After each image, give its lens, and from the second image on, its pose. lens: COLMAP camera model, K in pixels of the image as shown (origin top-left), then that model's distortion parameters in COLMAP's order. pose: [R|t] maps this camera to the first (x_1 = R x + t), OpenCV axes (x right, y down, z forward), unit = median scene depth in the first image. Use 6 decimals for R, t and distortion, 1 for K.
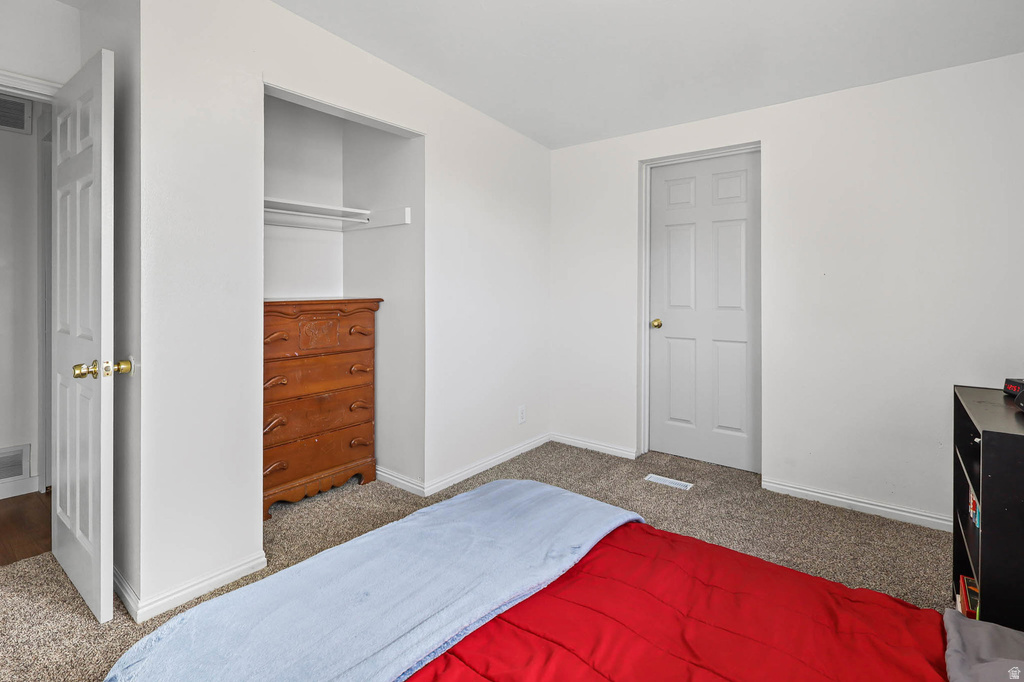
lens RADIAL K [[477.4, 0, 517.0], [0, 477.4, 295.2], [0, 0, 1]] dist [0.000292, 0.000268]
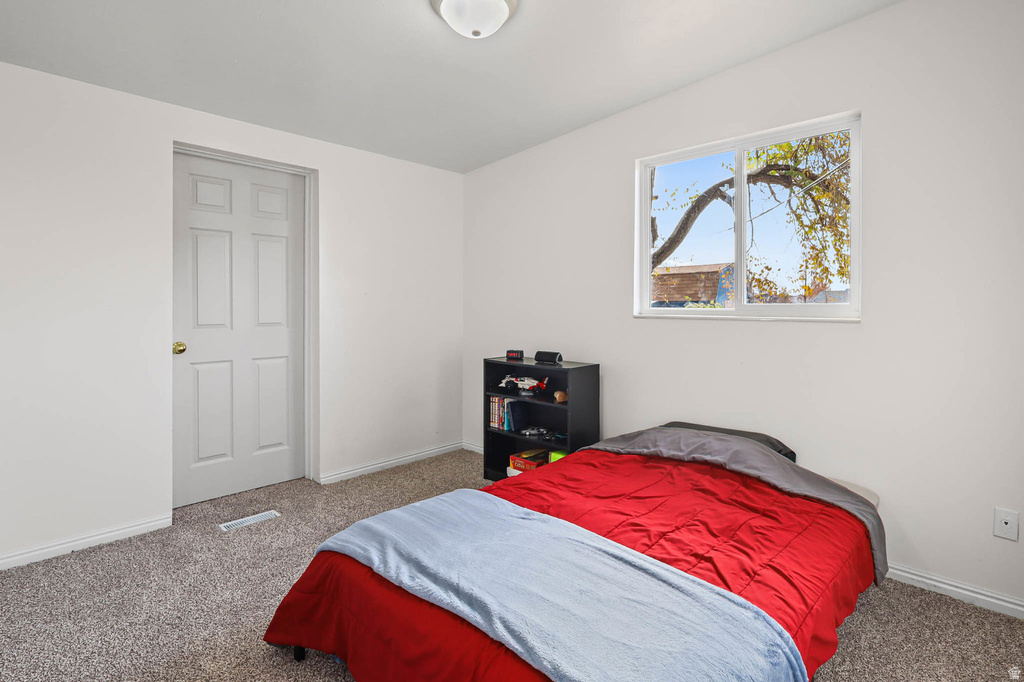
lens RADIAL K [[510.2, 0, 514.1], [0, 510.2, 312.6], [0, 0, 1]] dist [-0.000273, -0.000011]
pose [[0.105722, -0.012929, 0.994312, -0.557278], [0.006964, 0.999901, 0.012261, -0.007087], [-0.994371, 0.005629, 0.105802, 0.389260]]
